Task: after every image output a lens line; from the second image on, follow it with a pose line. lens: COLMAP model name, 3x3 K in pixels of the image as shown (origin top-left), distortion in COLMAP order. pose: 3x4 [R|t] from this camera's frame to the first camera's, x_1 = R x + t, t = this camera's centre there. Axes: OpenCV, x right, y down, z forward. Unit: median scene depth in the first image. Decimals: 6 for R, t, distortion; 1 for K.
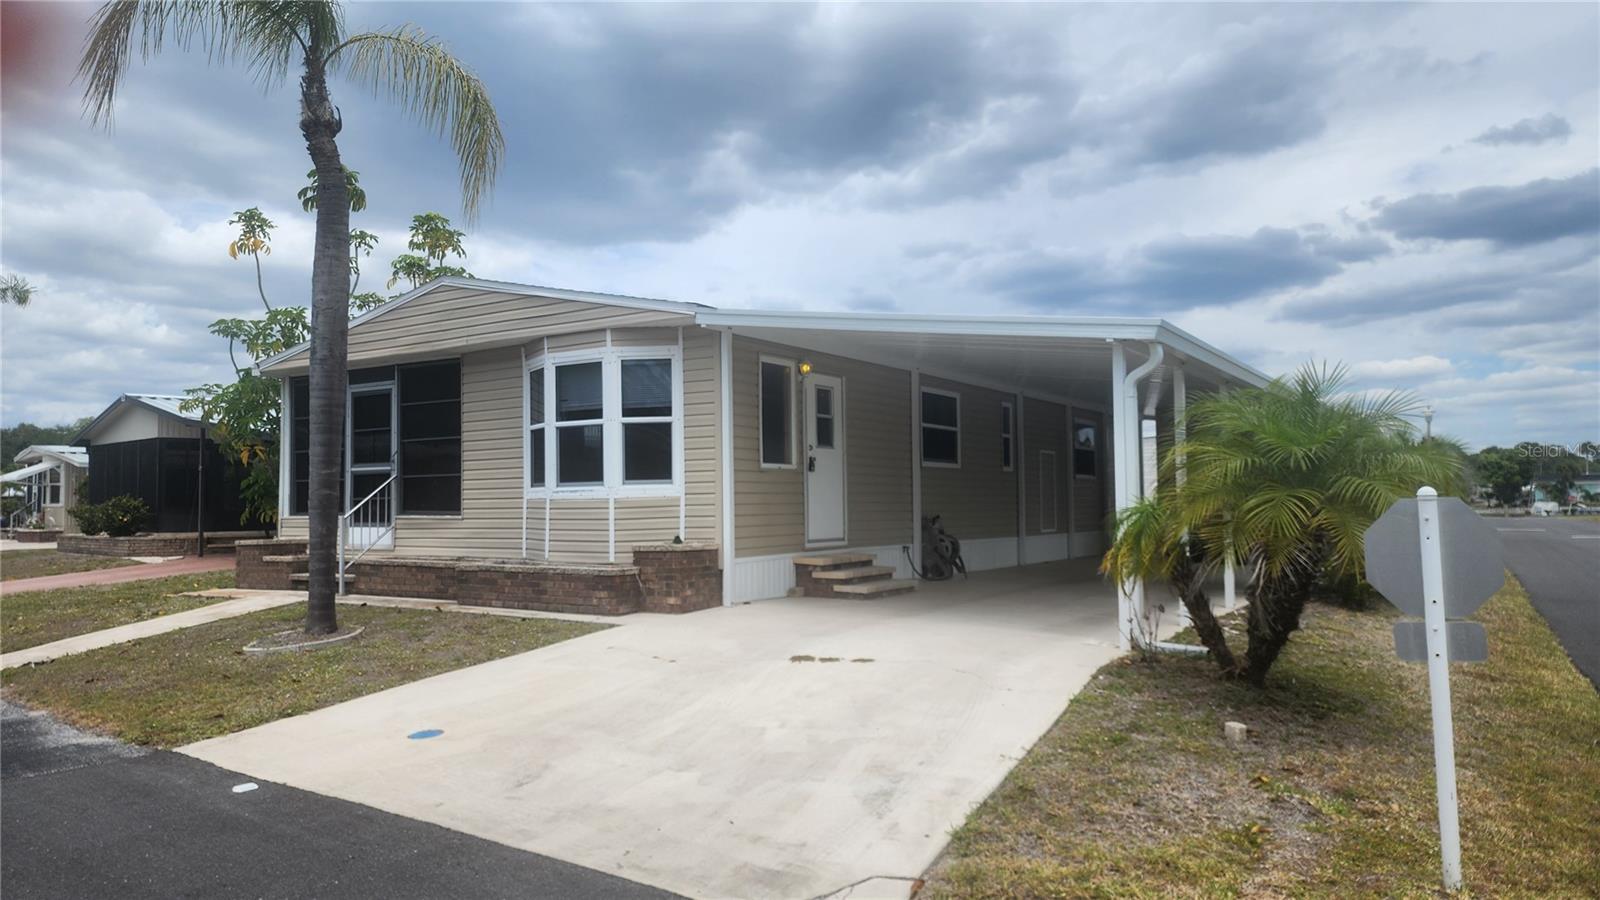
lens RADIAL K [[1081.8, 0, 789.2], [0, 1081.8, 447.4], [0, 0, 1]] dist [0.056068, -0.054639]
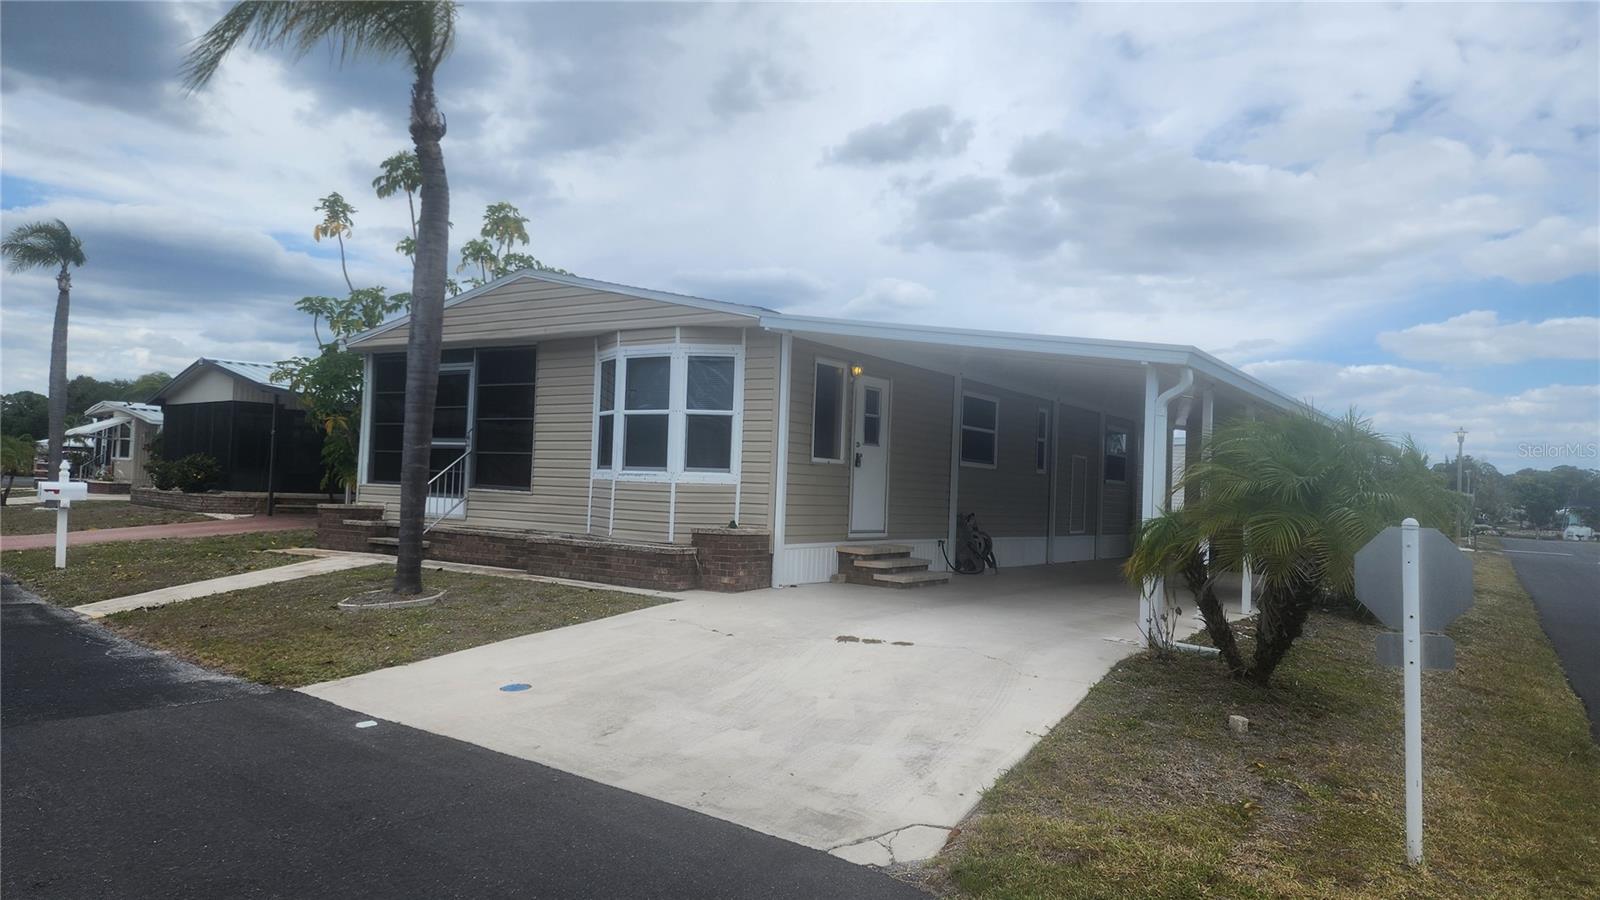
lens RADIAL K [[1062.8, 0, 800.0], [0, 1062.8, 450.0], [0, 0, 1]] dist [0.091324, -0.100583]
pose [[0.998580, 0.048798, -0.021350, -0.015234], [-0.048485, 0.998712, 0.014941, -0.007505], [0.022052, -0.013885, 0.999660, -0.056202]]
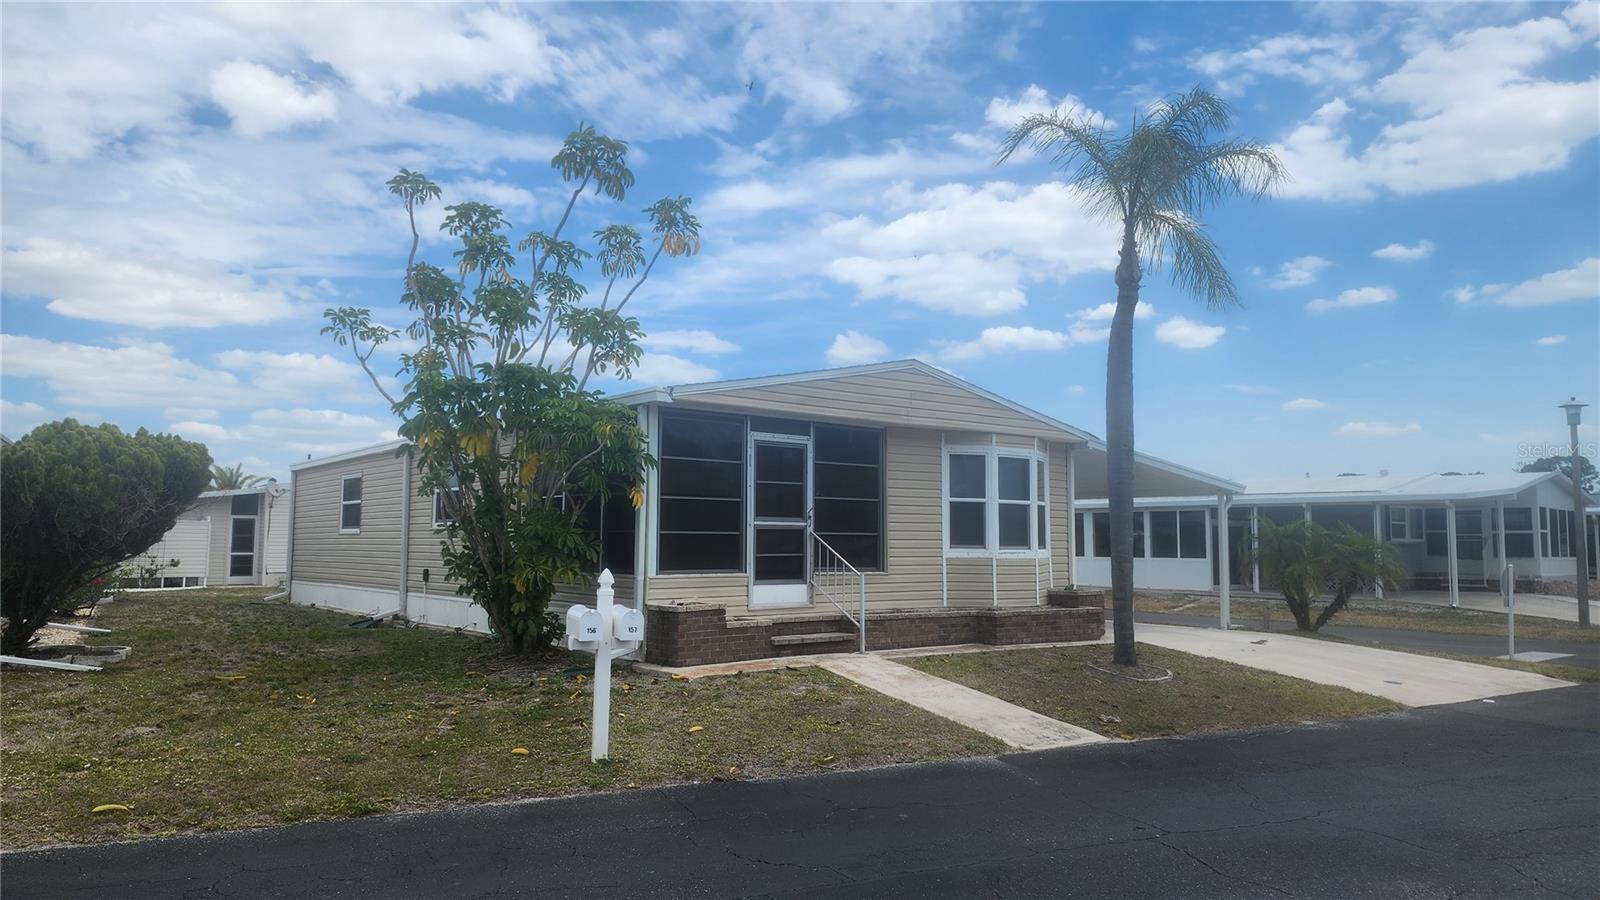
lens RADIAL K [[1062.8, 0, 800.0], [0, 1062.8, 450.0], [0, 0, 1]] dist [0.091324, -0.100583]
pose [[0.314841, 0.094492, 0.944429, -1.443245], [-0.063535, 0.994898, -0.078361, 0.031687], [-0.947016, -0.035333, 0.319238, 0.781566]]
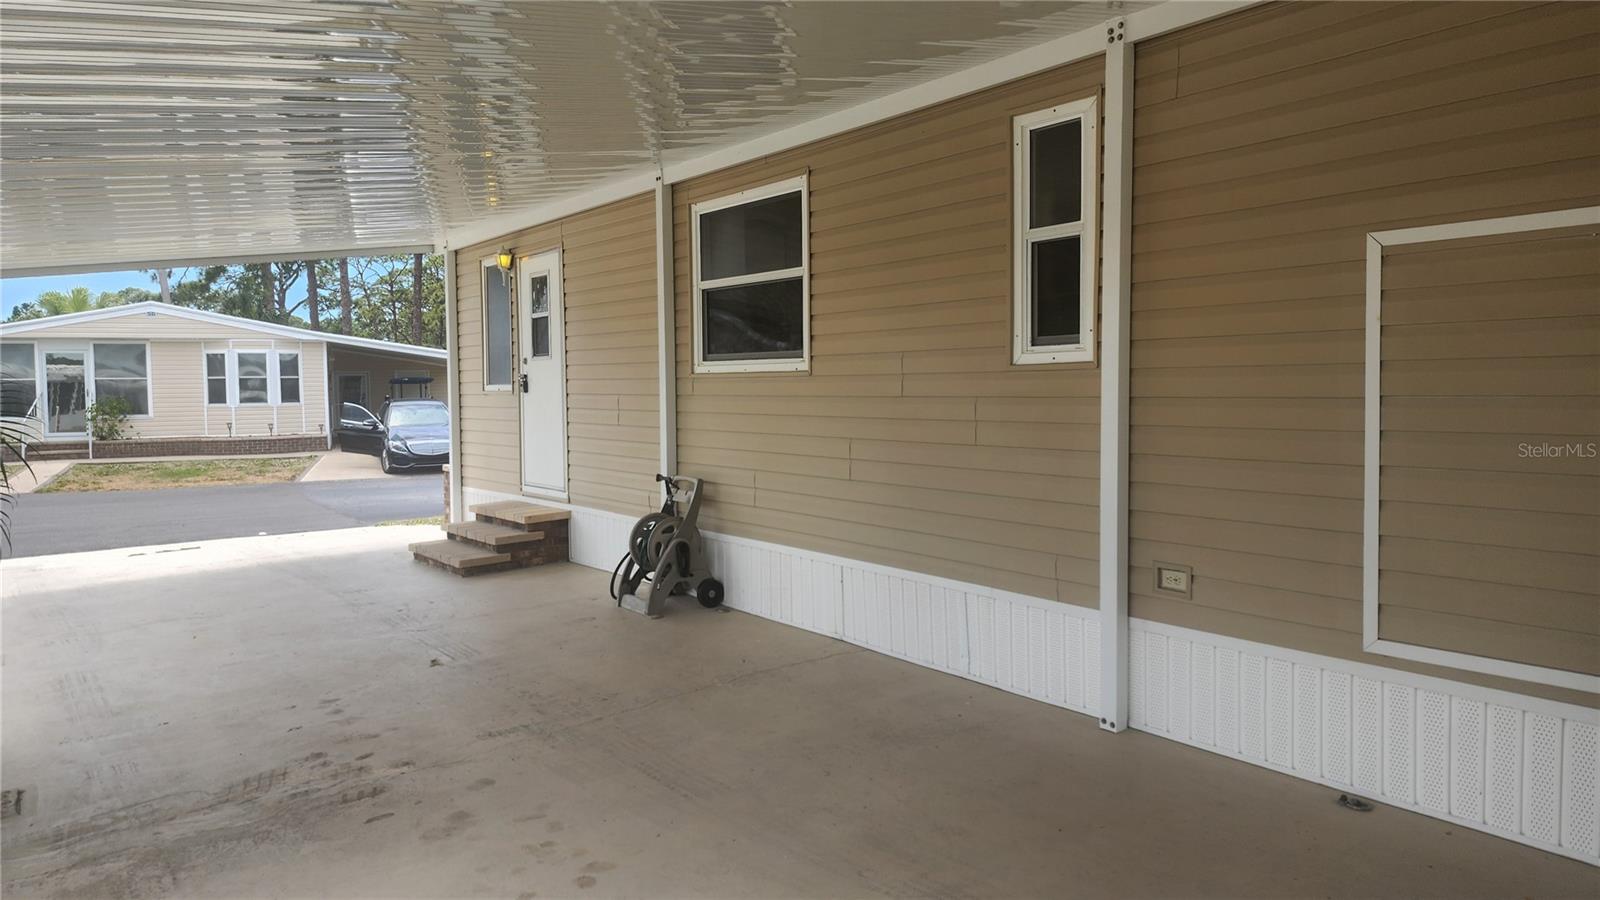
lens RADIAL K [[1063.5, 0, 794.9], [0, 1063.5, 434.8], [0, 0, 1]] dist [0.106202, -0.099683]
pose [[-0.335375, 0.061001, -0.940108, 0.688175], [0.067998, 0.996866, 0.040426, 0.035364], [0.939627, -0.050368, -0.338472, 1.476523]]
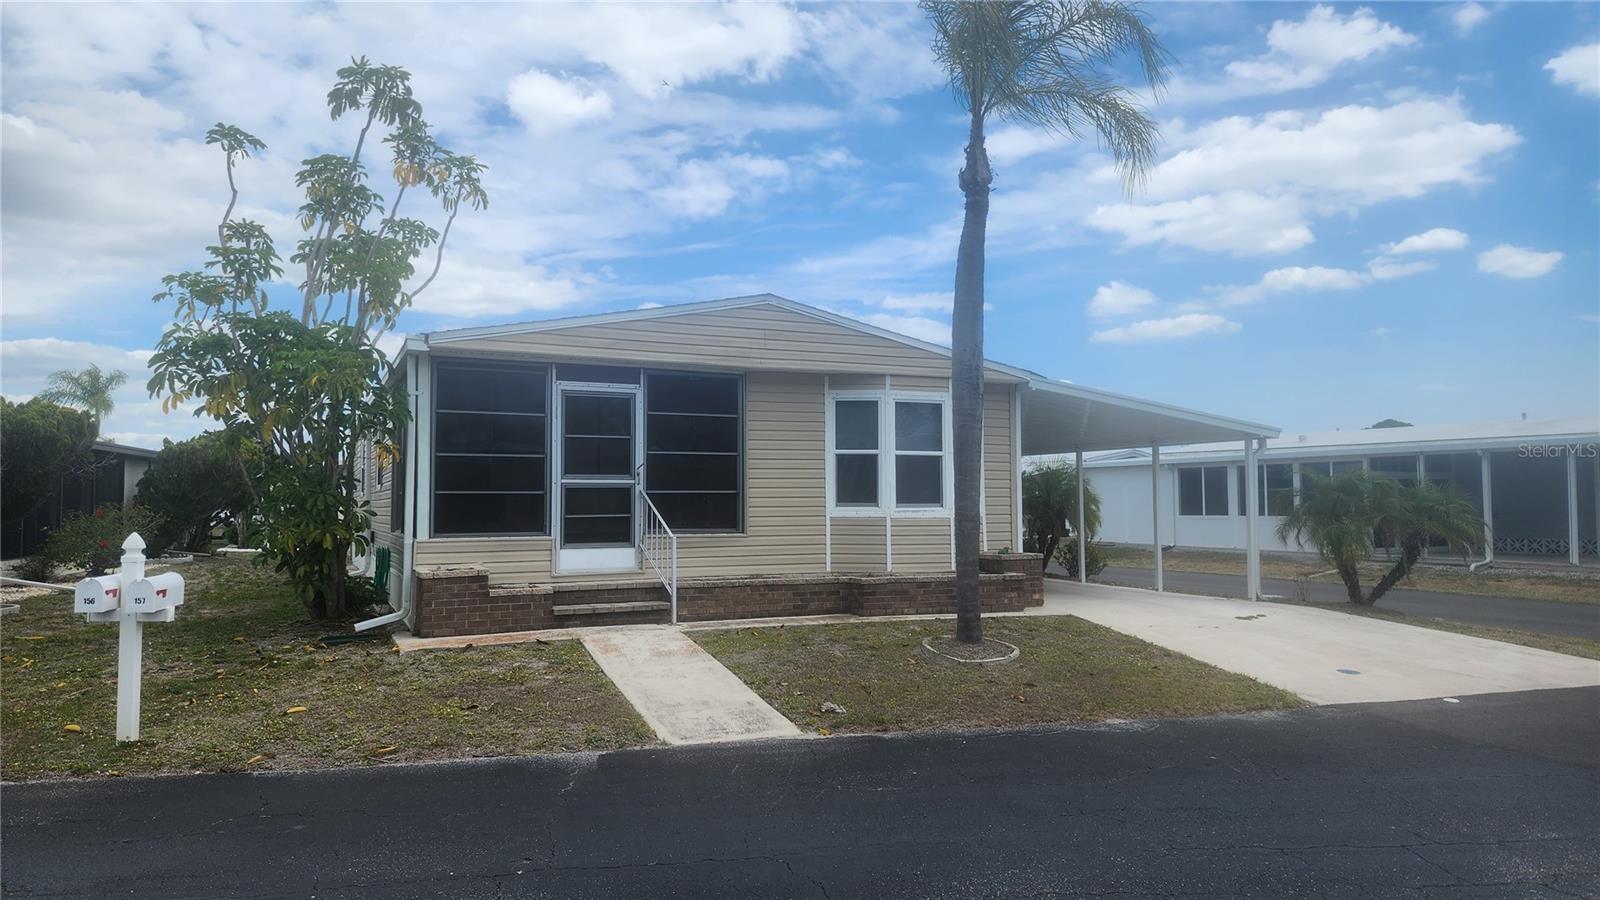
lens RADIAL K [[1062.8, 0, 800.0], [0, 1062.8, 450.0], [0, 0, 1]] dist [0.091324, -0.100583]
pose [[0.528191, 0.052337, 0.847511, -1.164403], [-0.050315, 0.998274, -0.030290, 0.014337], [-0.847634, -0.026644, 0.529912, 0.468619]]
